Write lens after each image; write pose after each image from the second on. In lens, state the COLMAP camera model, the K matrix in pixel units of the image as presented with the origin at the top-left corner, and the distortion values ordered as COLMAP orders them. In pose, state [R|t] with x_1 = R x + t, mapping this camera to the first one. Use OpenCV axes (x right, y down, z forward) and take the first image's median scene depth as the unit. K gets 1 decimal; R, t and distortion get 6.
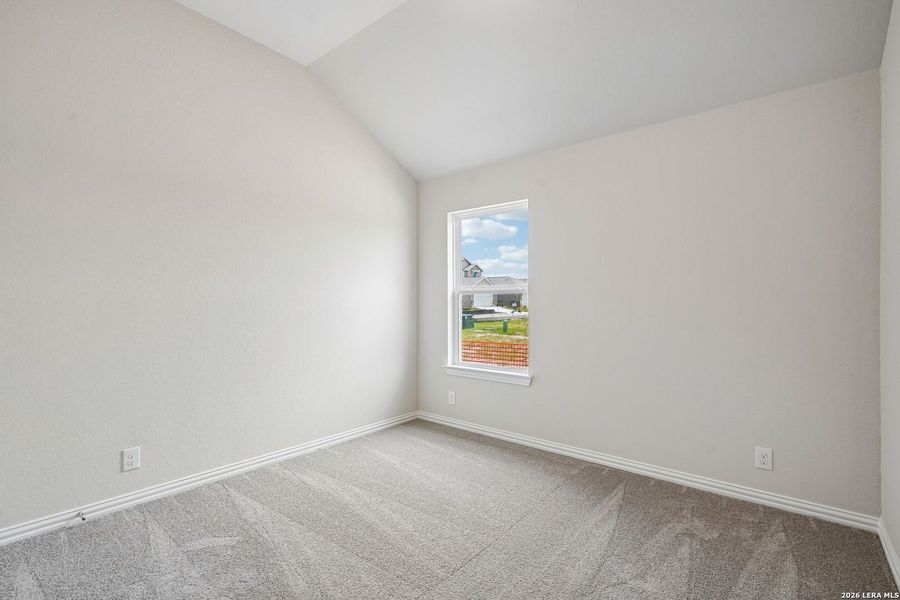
lens RADIAL K [[409.3, 0, 449.7], [0, 409.3, 294.4], [0, 0, 1]] dist [-0.012267, -0.000296]
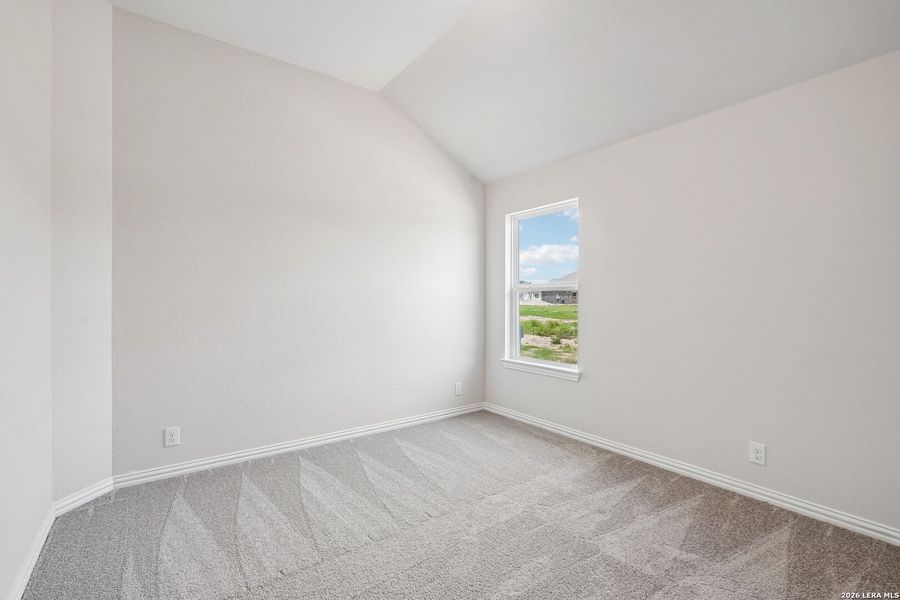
lens RADIAL K [[443.3, 0, 450.0], [0, 443.3, 300.0], [0, 0, 1]] dist [-0.002033, 0.000455]
pose [[0.963239, 0.004967, -0.268601, 0.169161], [0.000258, 0.999812, 0.019413, -0.001389], [0.268647, -0.018769, 0.963056, -0.140280]]
